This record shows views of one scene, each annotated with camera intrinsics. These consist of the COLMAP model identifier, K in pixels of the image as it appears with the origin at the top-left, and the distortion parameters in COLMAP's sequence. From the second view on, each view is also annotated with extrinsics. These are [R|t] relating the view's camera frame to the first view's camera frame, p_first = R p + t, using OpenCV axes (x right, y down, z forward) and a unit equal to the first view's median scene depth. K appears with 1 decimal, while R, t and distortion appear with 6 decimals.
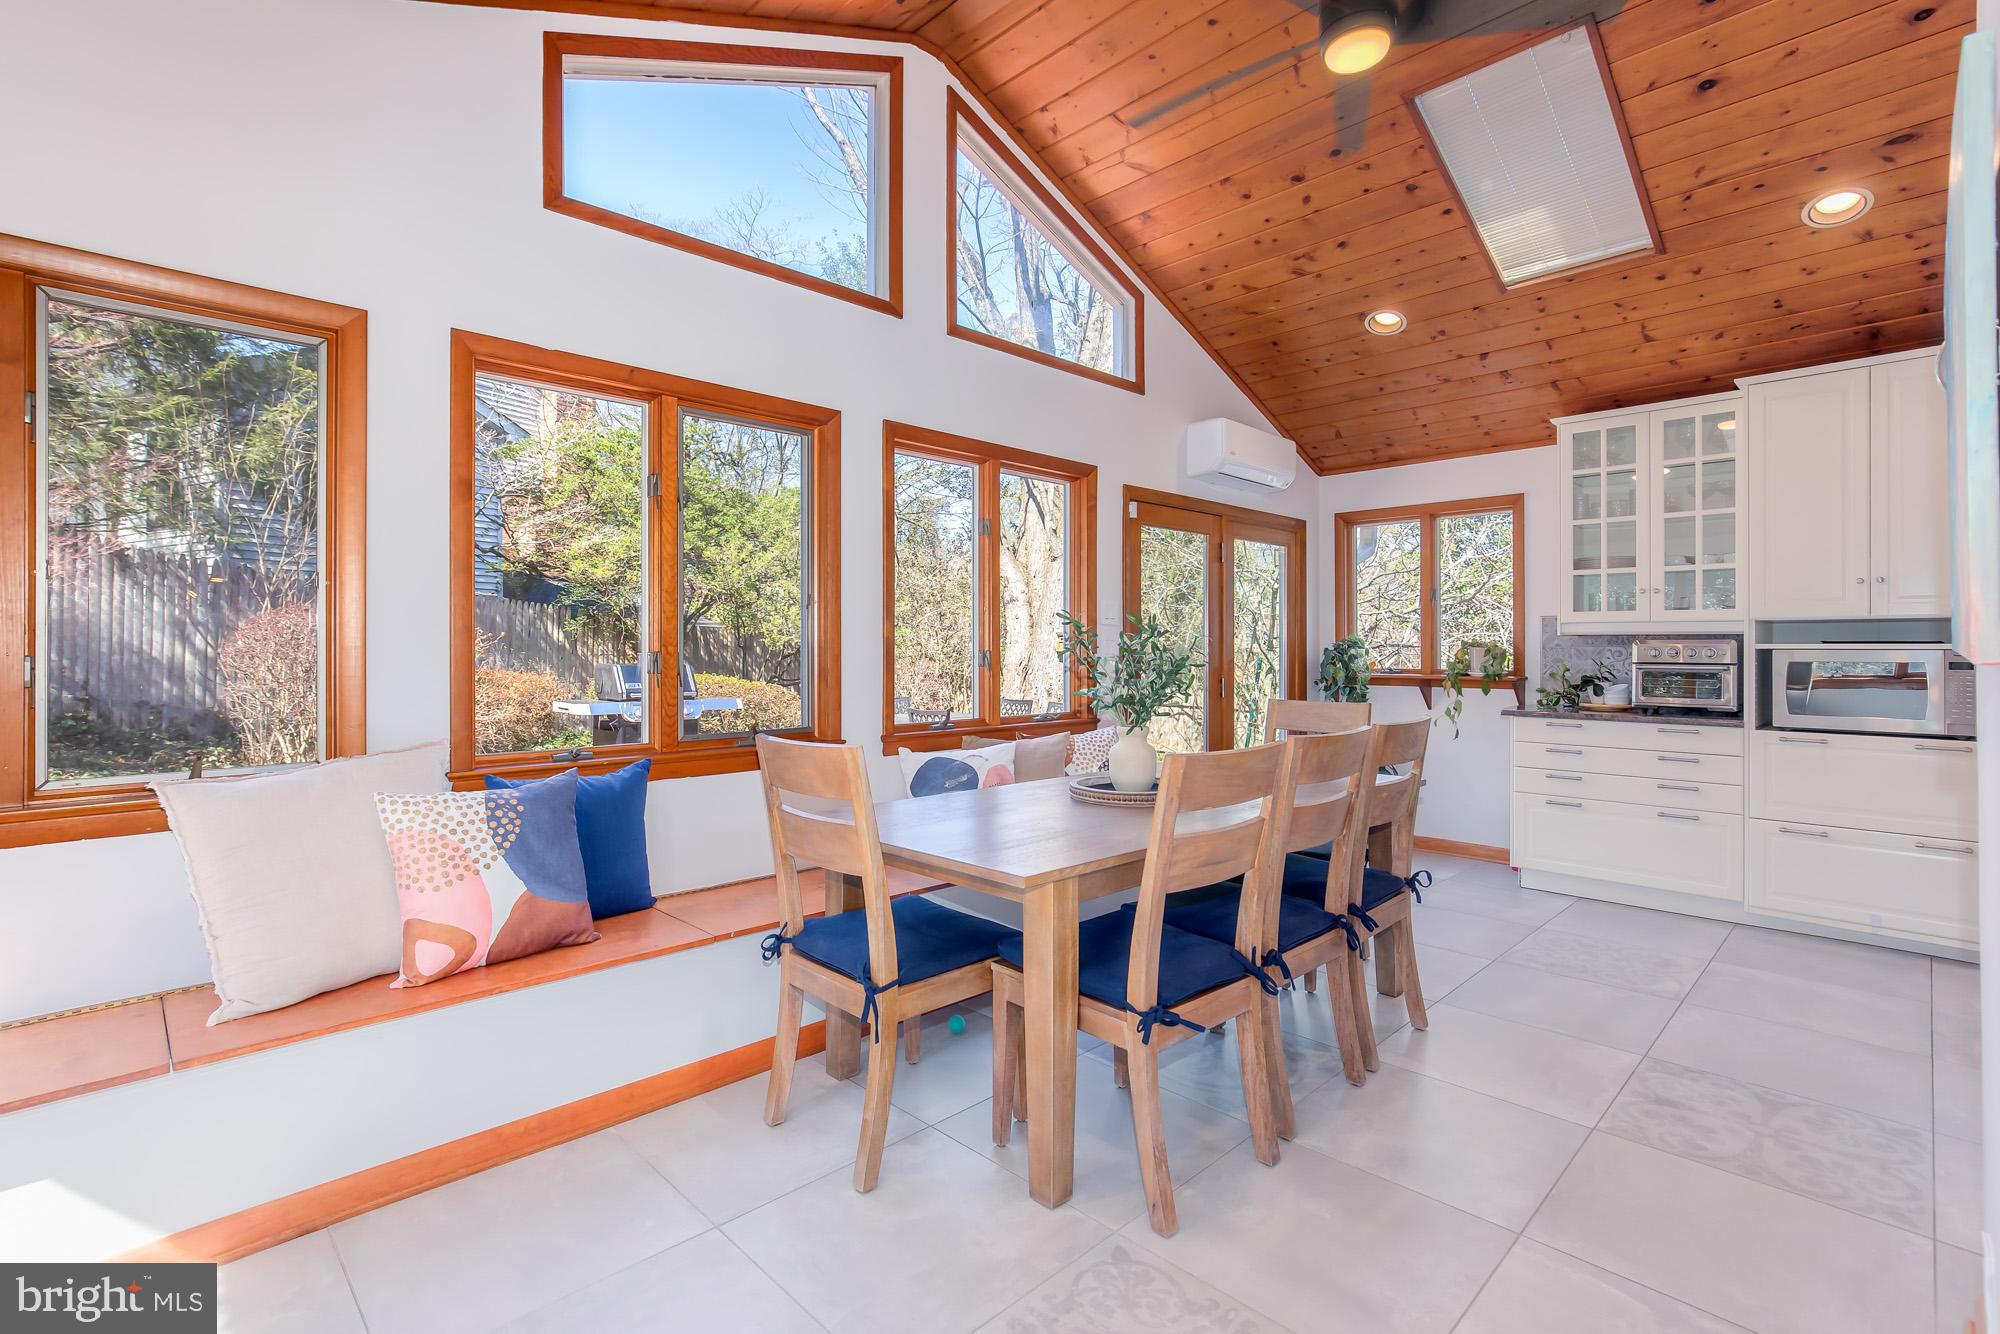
lens RADIAL K [[917.5, 0, 989.0], [0, 917.5, 640.5], [0, 0, 1]] dist [-0.001158, -0.000557]
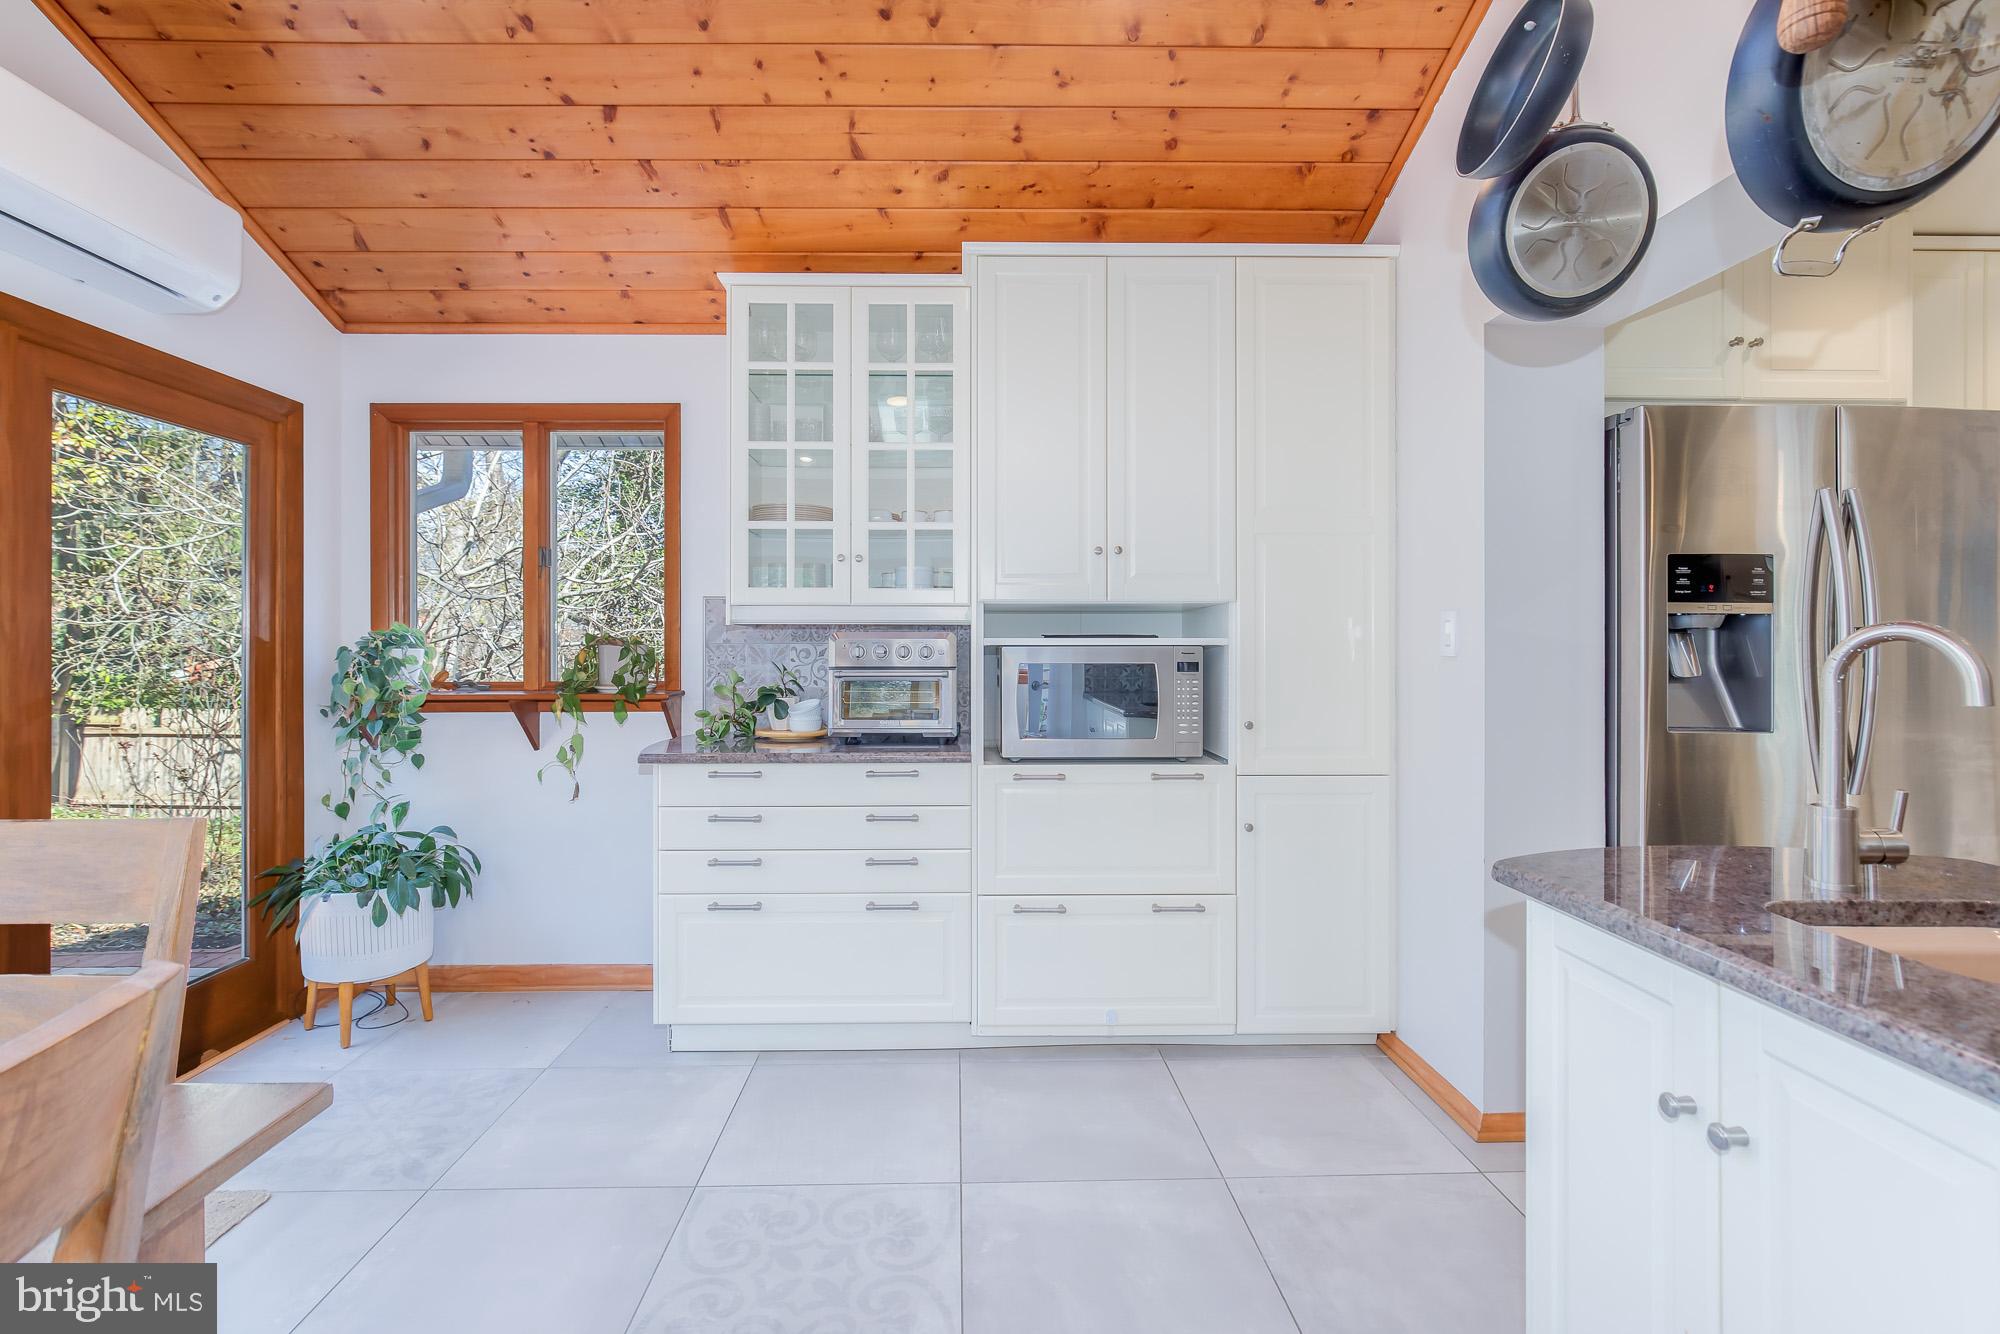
lens RADIAL K [[917.5, 0, 989.0], [0, 917.5, 640.5], [0, 0, 1]] dist [-0.001158, -0.000557]
pose [[0.670027, 0.003277, 0.742330, 0.286755], [-0.002739, 0.999994, -0.001942, 0.005983], [-0.742332, -0.000732, 0.670032, 0.465689]]
